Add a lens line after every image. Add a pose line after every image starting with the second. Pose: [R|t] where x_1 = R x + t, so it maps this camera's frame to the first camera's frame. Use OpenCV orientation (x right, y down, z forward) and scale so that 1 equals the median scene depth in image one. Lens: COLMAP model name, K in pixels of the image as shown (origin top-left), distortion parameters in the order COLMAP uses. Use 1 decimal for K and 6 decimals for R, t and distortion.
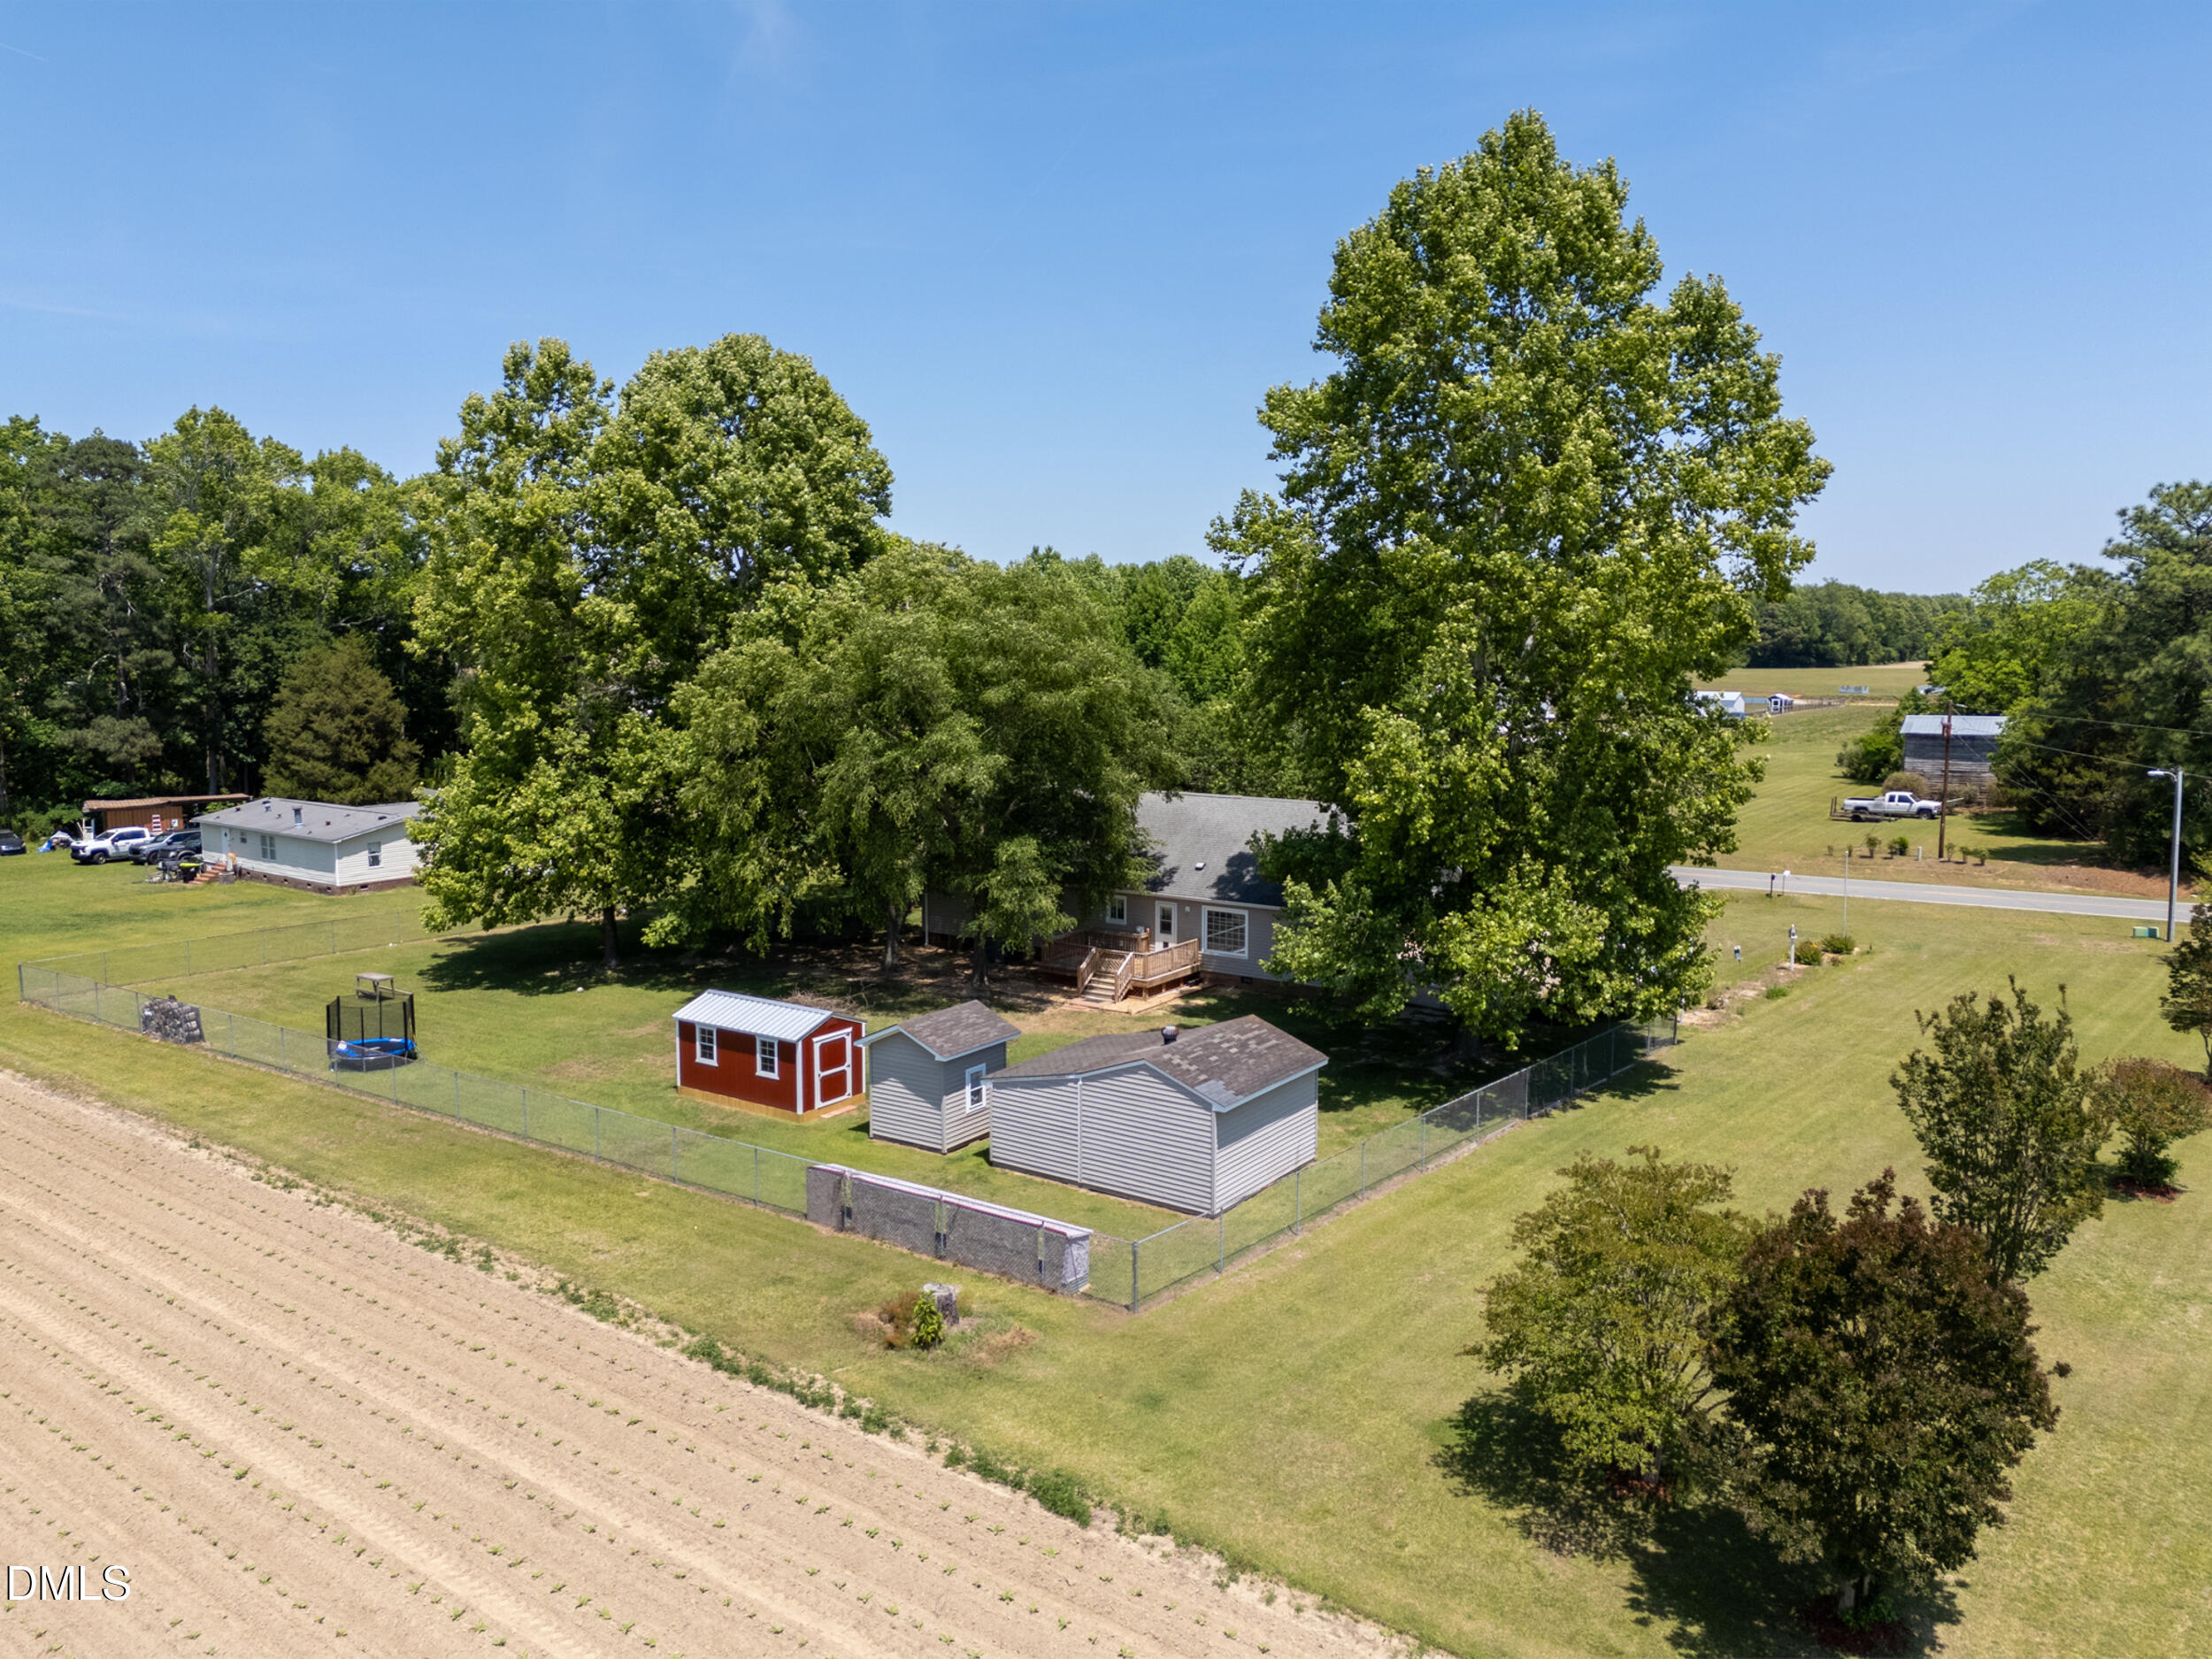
lens RADIAL K [[1625.1, 0, 1105.0], [0, 1625.1, 847.2], [0, 0, 1]] dist [0.069141, -0.067066]
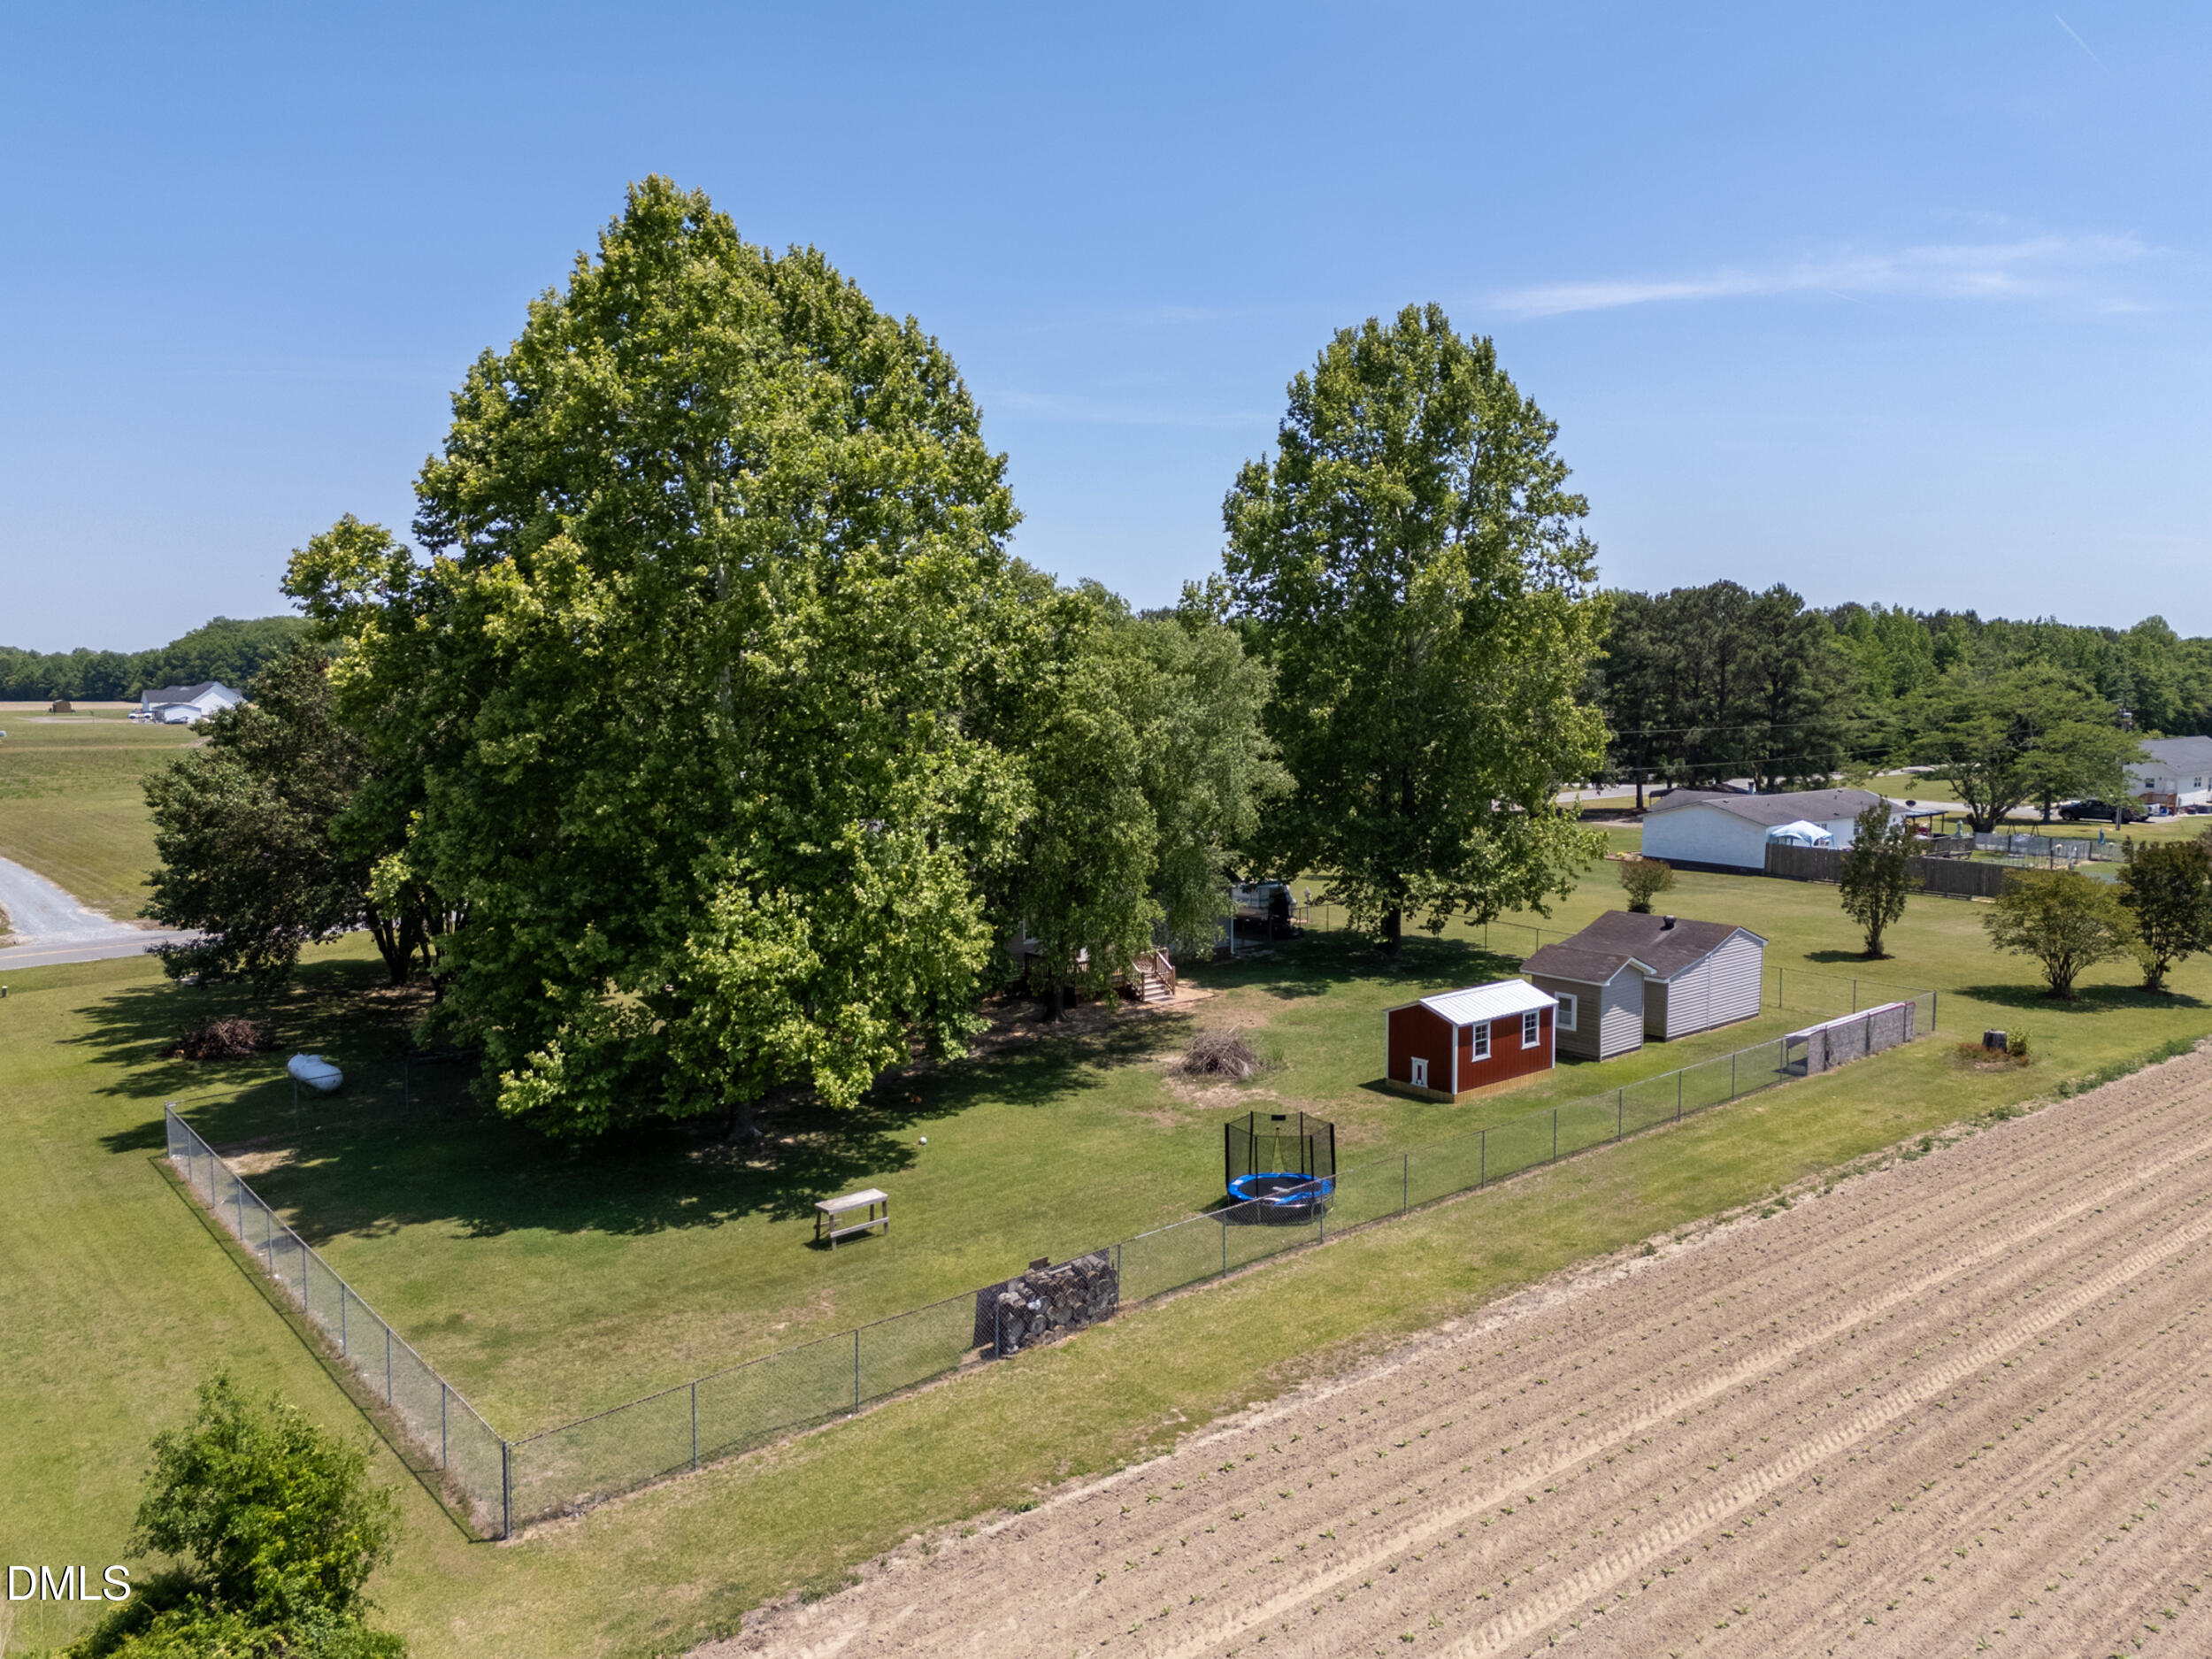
lens RADIAL K [[1625.1, 0, 1105.0], [0, 1625.1, 847.2], [0, 0, 1]] dist [0.069141, -0.067066]
pose [[0.230381, -0.103285, 0.967604, -1.417024], [0.132161, 0.988459, 0.074045, -0.120069], [-0.964084, 0.110821, 0.241372, 1.061704]]
